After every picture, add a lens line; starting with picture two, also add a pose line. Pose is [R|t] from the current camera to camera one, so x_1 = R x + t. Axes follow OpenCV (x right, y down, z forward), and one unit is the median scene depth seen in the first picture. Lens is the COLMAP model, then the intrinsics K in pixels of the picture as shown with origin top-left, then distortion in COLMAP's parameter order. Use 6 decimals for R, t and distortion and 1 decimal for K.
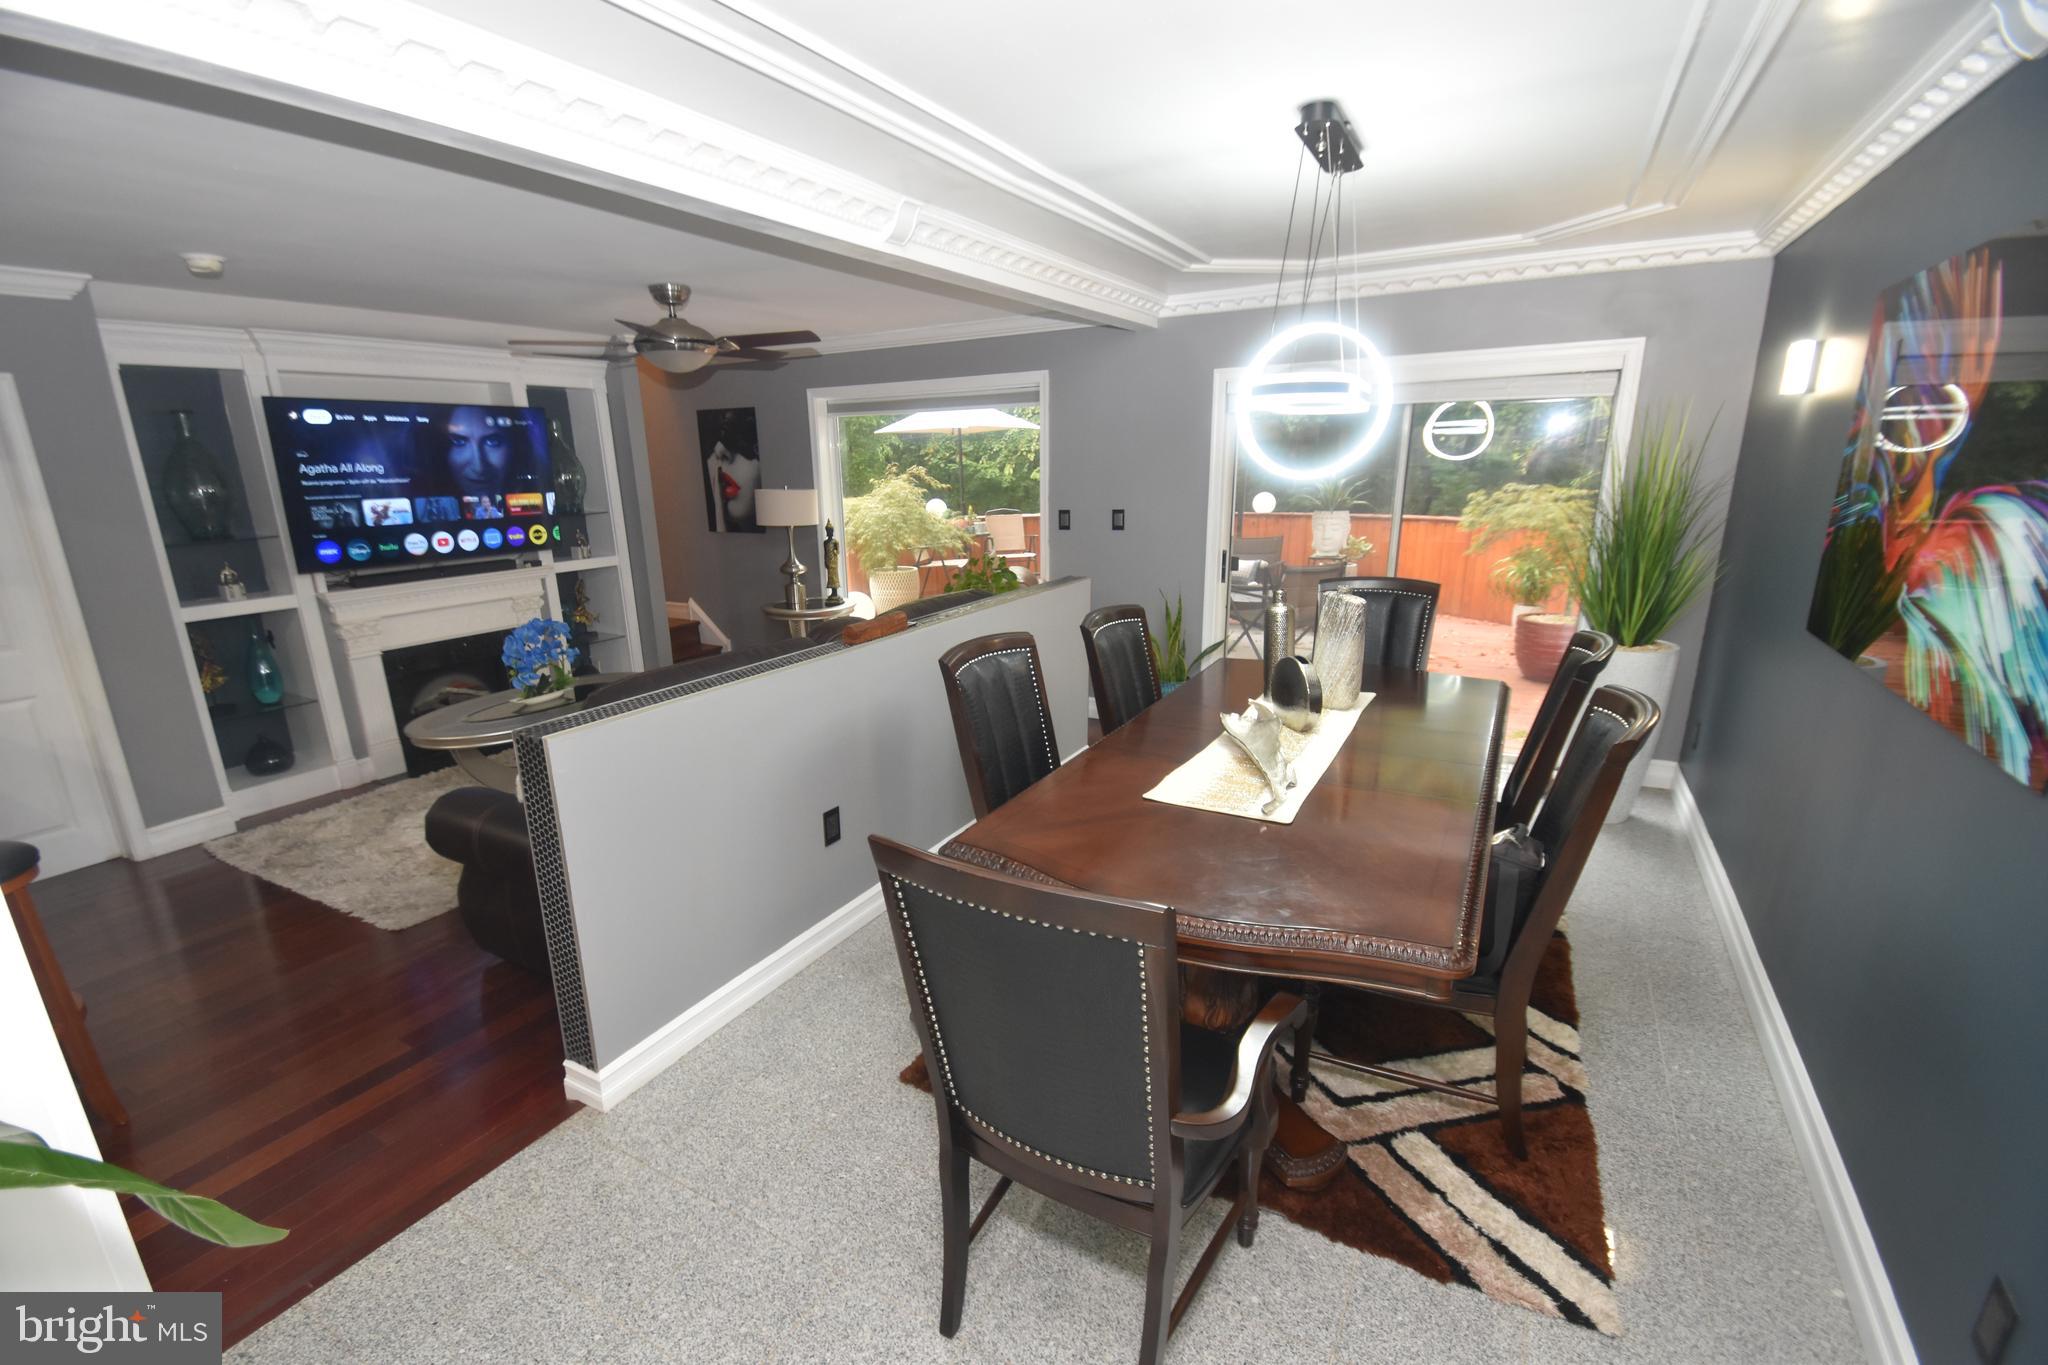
lens RADIAL K [[884.2, 0, 1019.1], [0, 884.2, 692.3], [0, 0, 1]] dist [-0.002921, -0.004158]
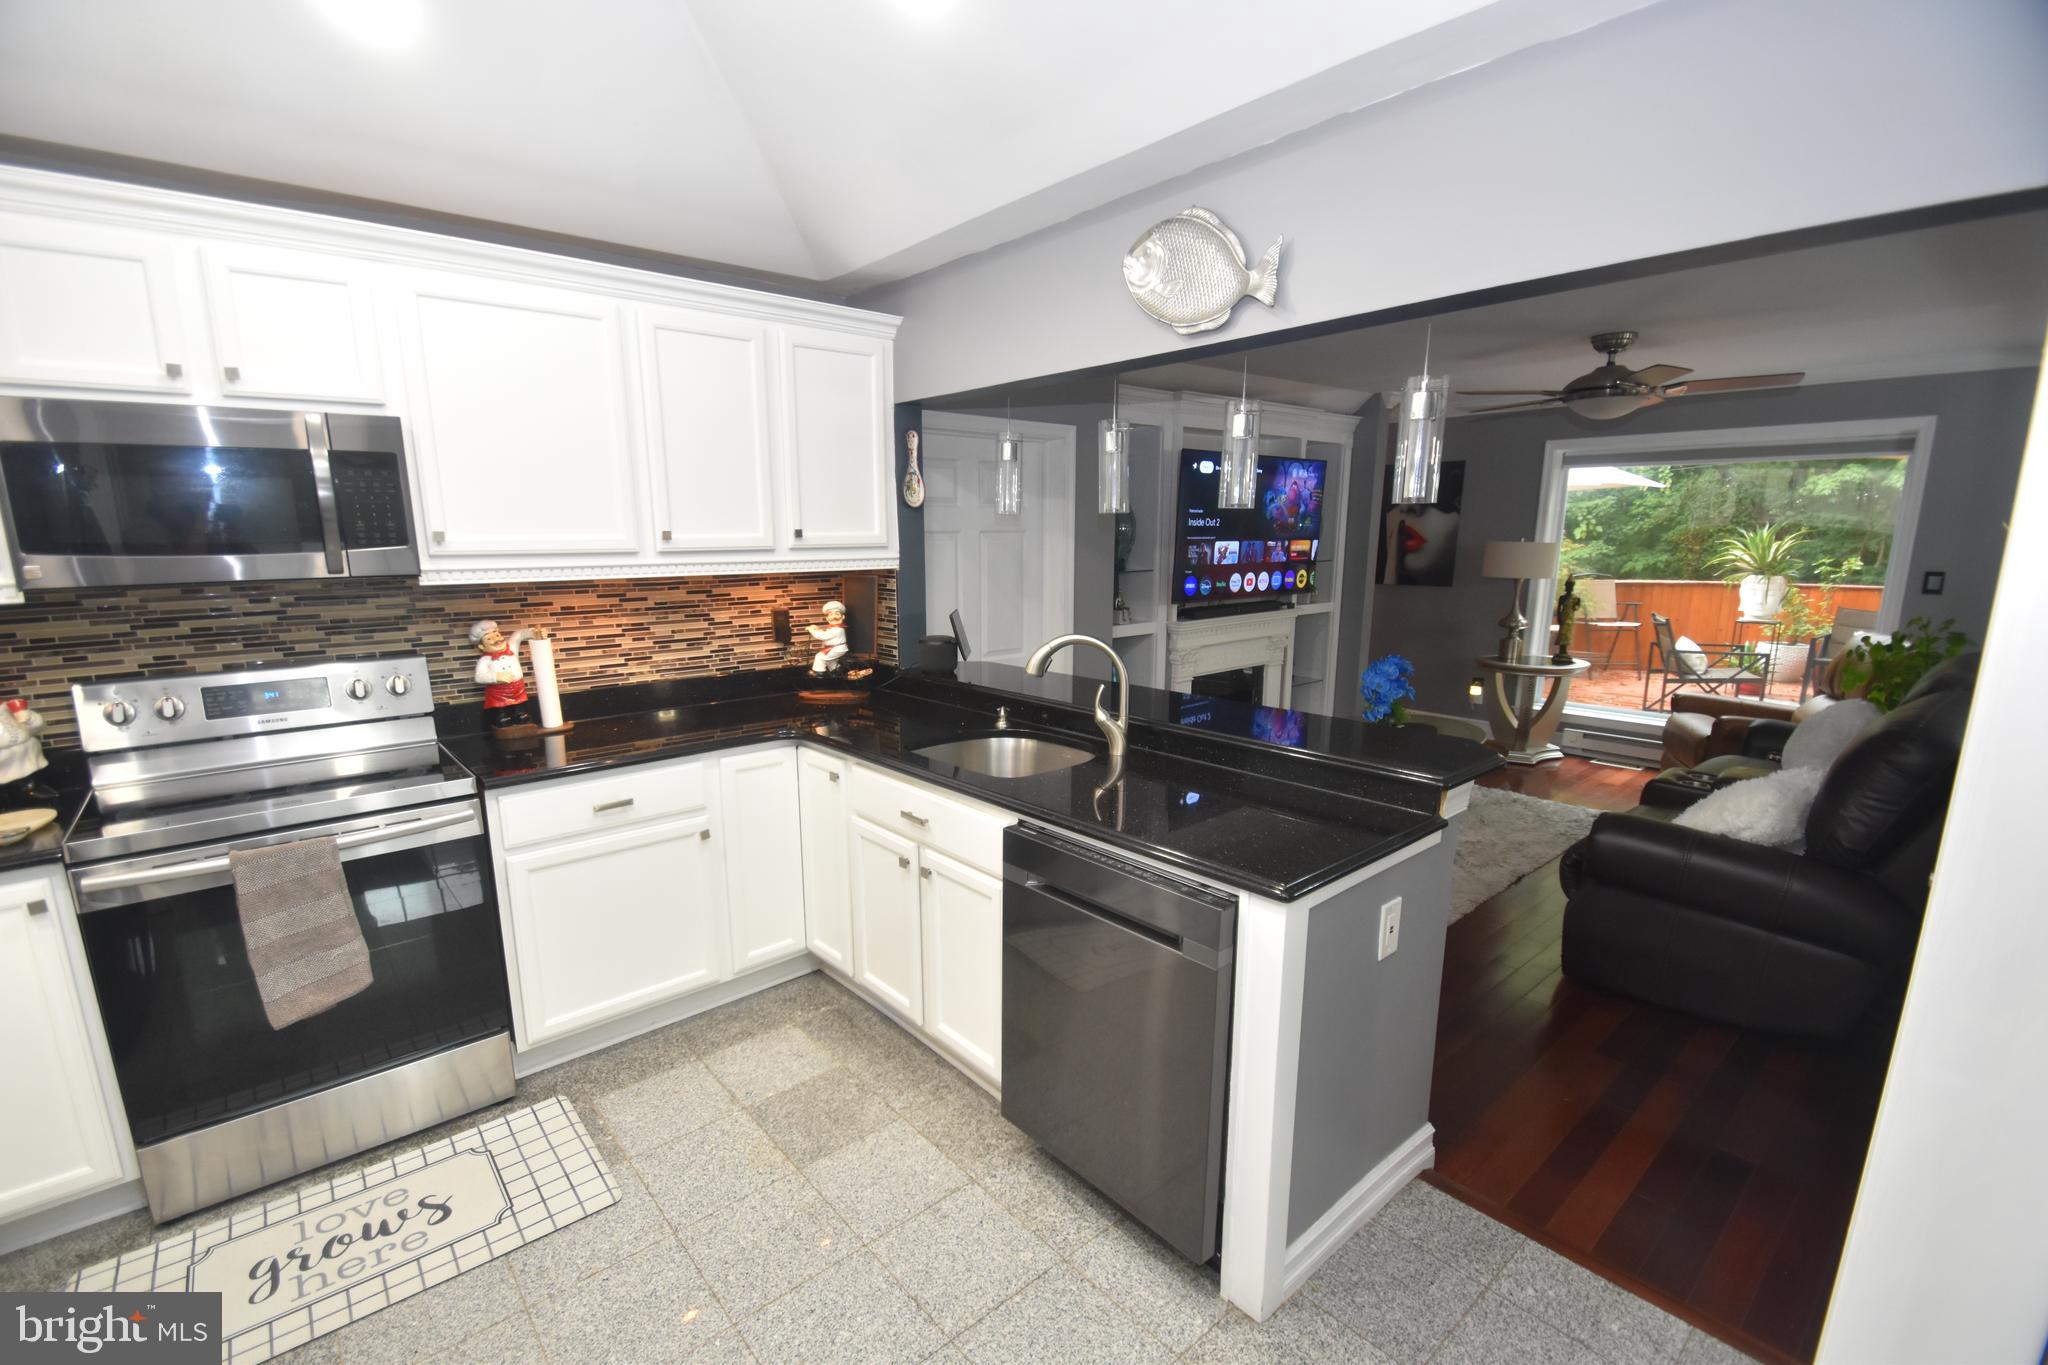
lens RADIAL K [[884.2, 0, 969.4], [0, 884.2, 706.5], [0, 0, 1]] dist [-0.002921, -0.004158]
pose [[0.939722, 0.075239, -0.333559, -0.601409], [-0.094822, 0.994574, -0.042800, 0.062260], [0.328529, 0.071849, 0.941757, -0.130235]]
